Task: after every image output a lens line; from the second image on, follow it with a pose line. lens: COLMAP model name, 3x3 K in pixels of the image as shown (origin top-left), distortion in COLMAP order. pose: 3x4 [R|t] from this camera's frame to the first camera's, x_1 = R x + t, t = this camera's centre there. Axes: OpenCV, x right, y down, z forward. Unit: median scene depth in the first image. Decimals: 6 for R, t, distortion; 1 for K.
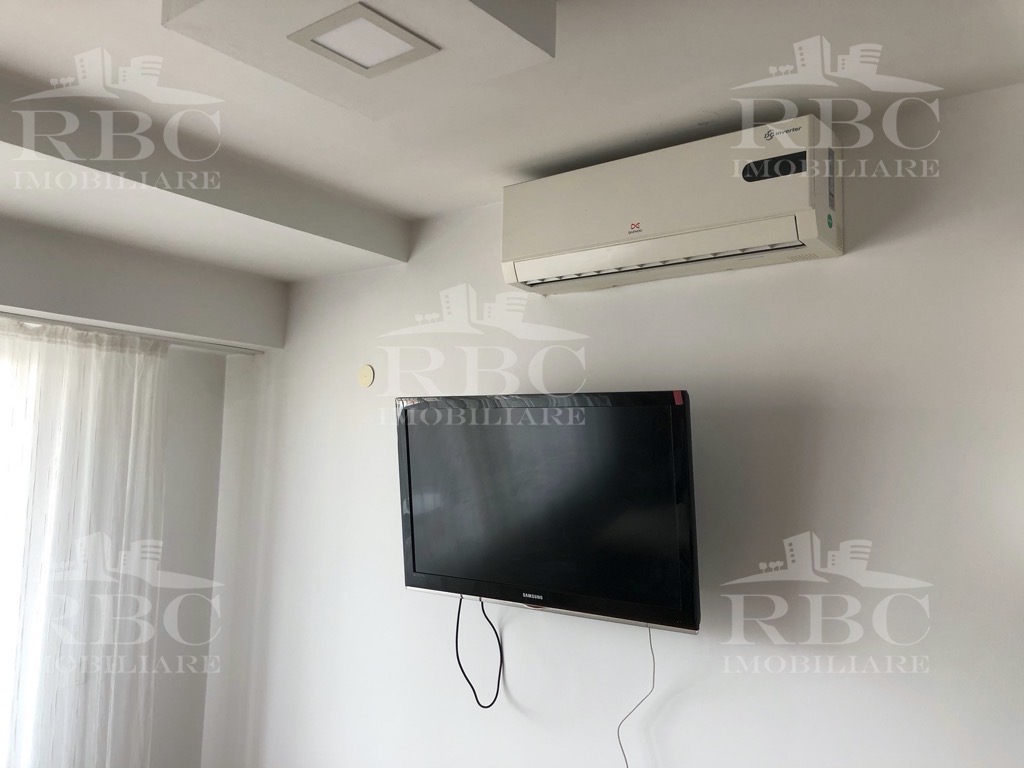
lens RADIAL K [[848.2, 0, 512.0], [0, 848.2, 384.0], [0, 0, 1]] dist [0.030732, -0.014364]
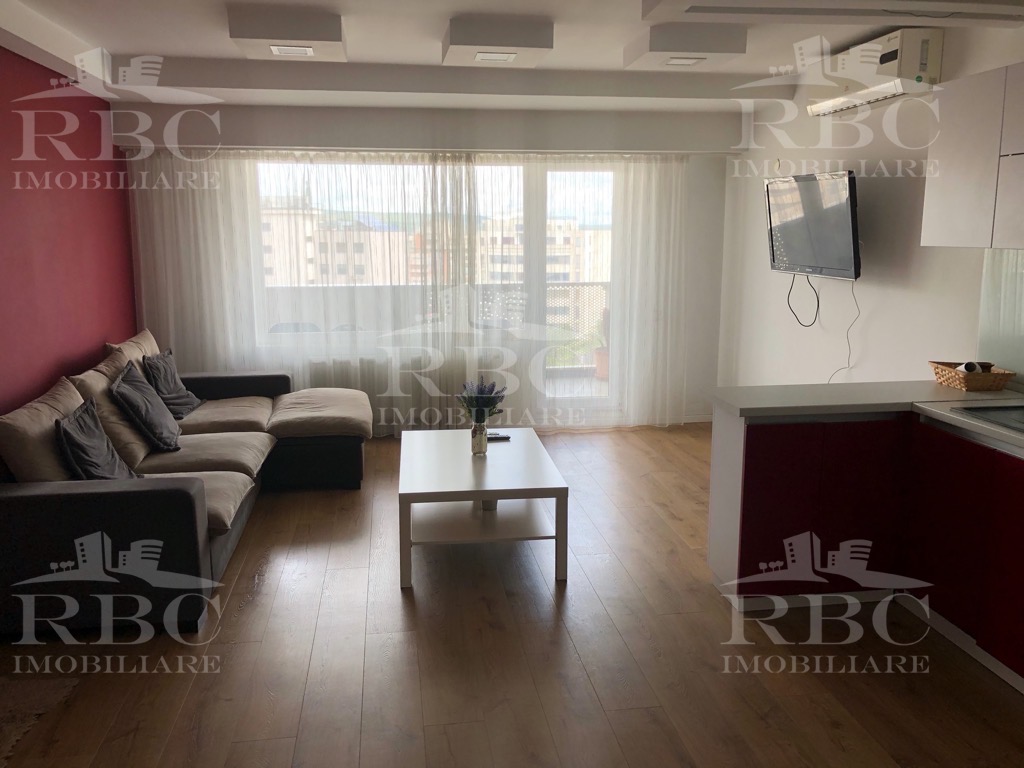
lens RADIAL K [[848.2, 0, 512.0], [0, 848.2, 384.0], [0, 0, 1]] dist [0.030732, -0.014364]
pose [[0.726094, 0.095430, -0.680941, 0.865796], [0.087321, 0.969506, 0.228982, -0.027451], [0.682029, -0.225722, 0.695619, -0.969444]]
